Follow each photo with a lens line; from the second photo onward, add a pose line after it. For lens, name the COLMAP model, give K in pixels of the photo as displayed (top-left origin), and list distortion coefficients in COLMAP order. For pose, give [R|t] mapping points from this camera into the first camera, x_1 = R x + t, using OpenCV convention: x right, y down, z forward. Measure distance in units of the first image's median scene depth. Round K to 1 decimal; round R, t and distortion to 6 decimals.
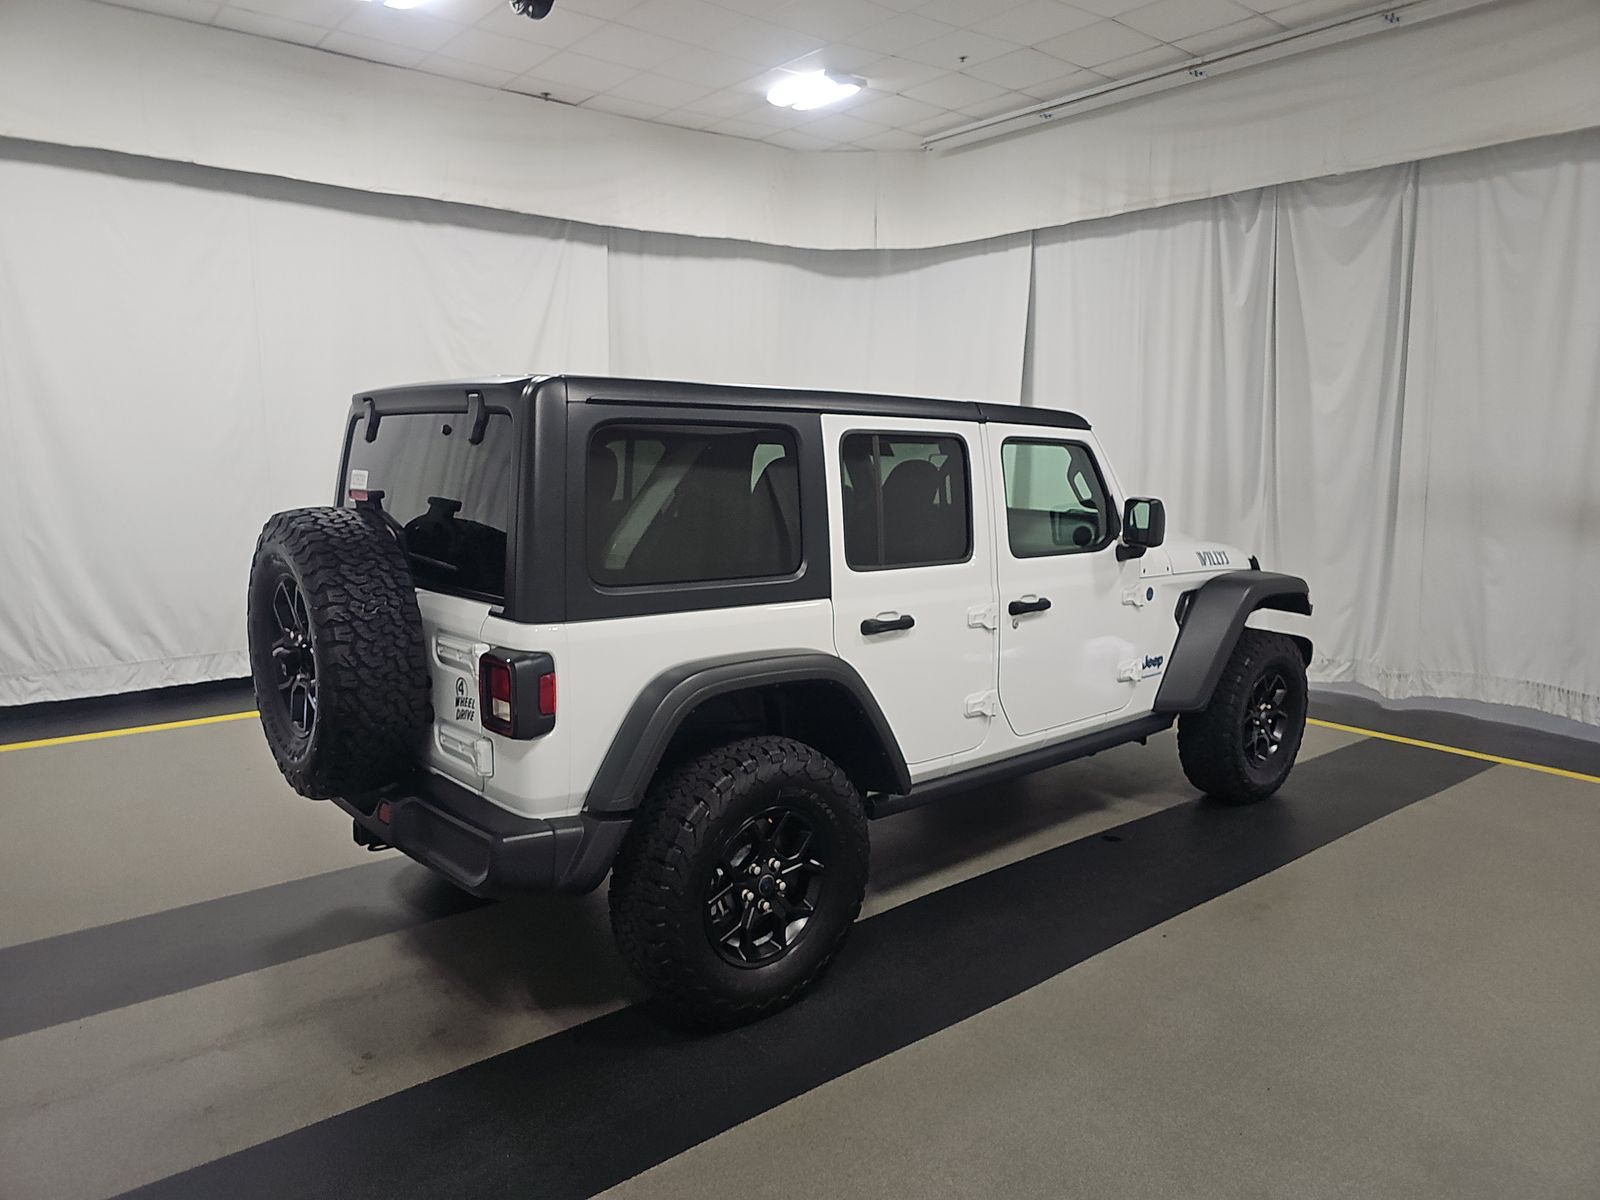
lens RADIAL K [[1042.9, 0, 791.4], [0, 1042.9, 598.2], [0, 0, 1]] dist [0.058426, -0.069125]
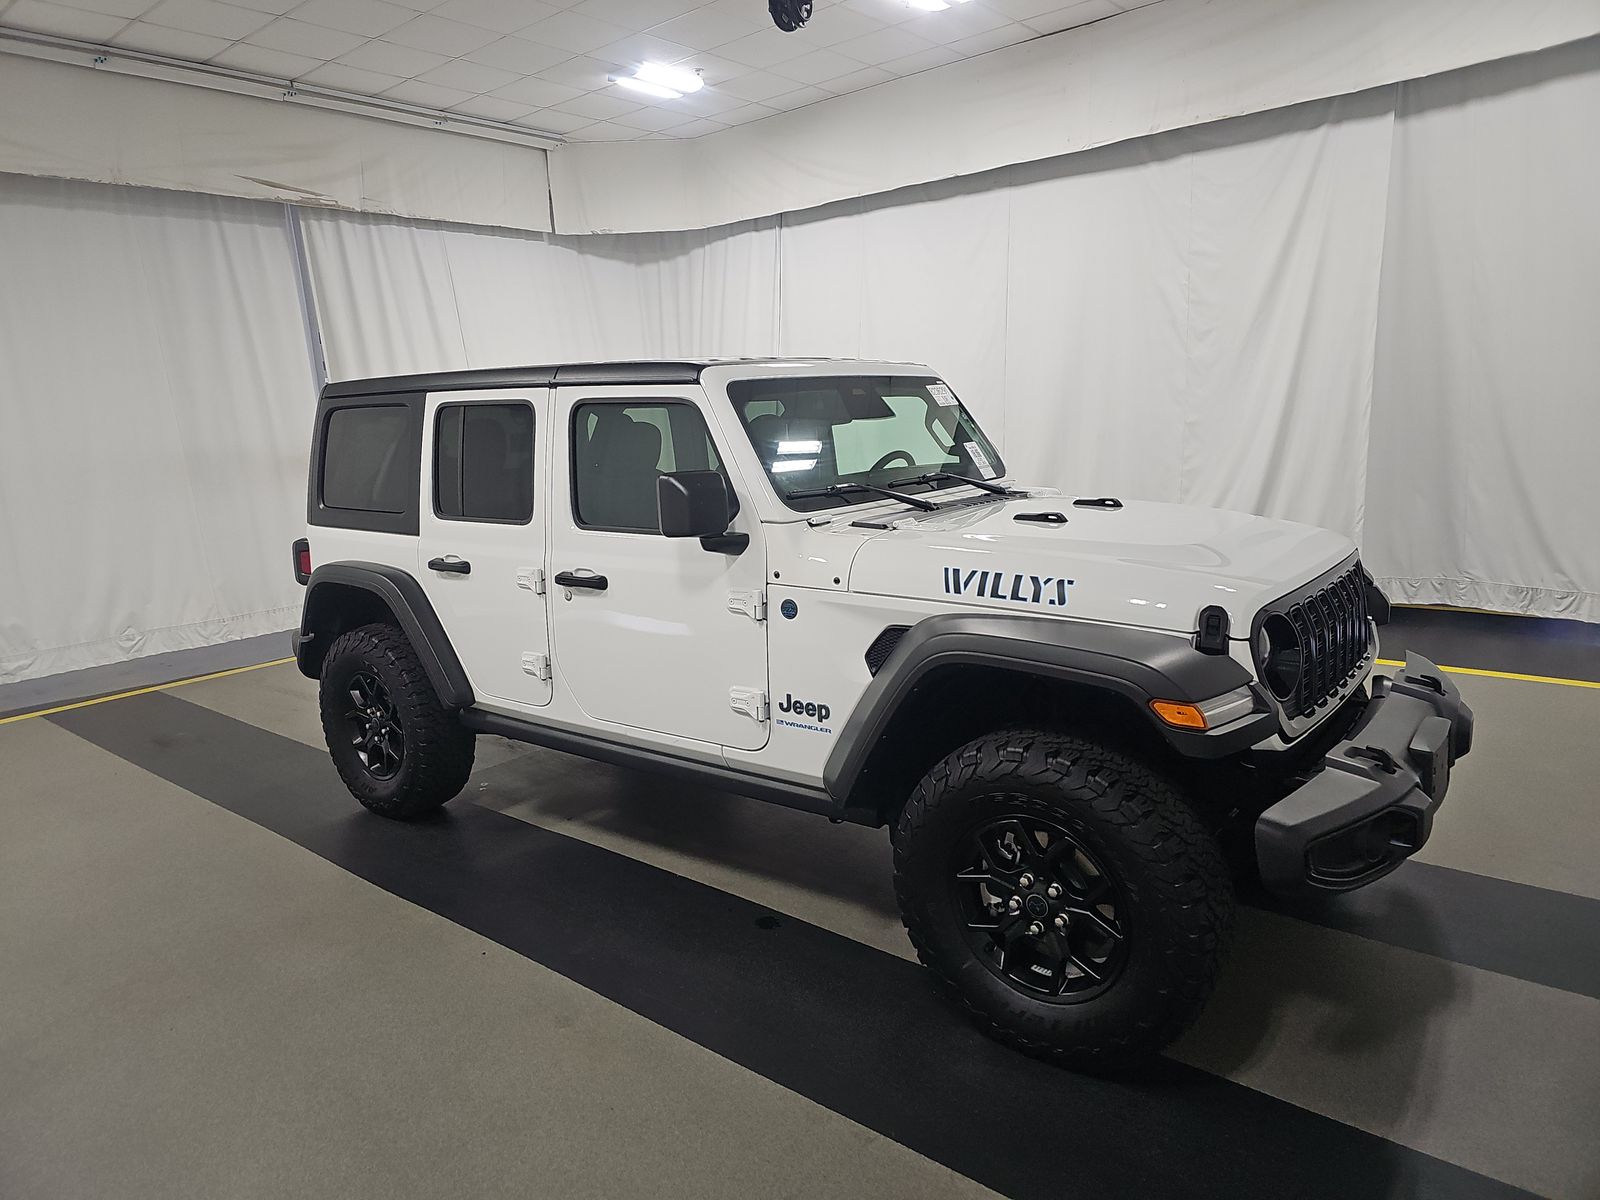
lens RADIAL K [[1042.9, 0, 791.4], [0, 1042.9, 598.2], [0, 0, 1]] dist [0.058426, -0.069125]
pose [[0.208601, 0.158759, -0.965029, 1.162553], [-0.096399, 0.985269, 0.141251, -0.126413], [0.973238, 0.063563, 0.220832, 0.965206]]
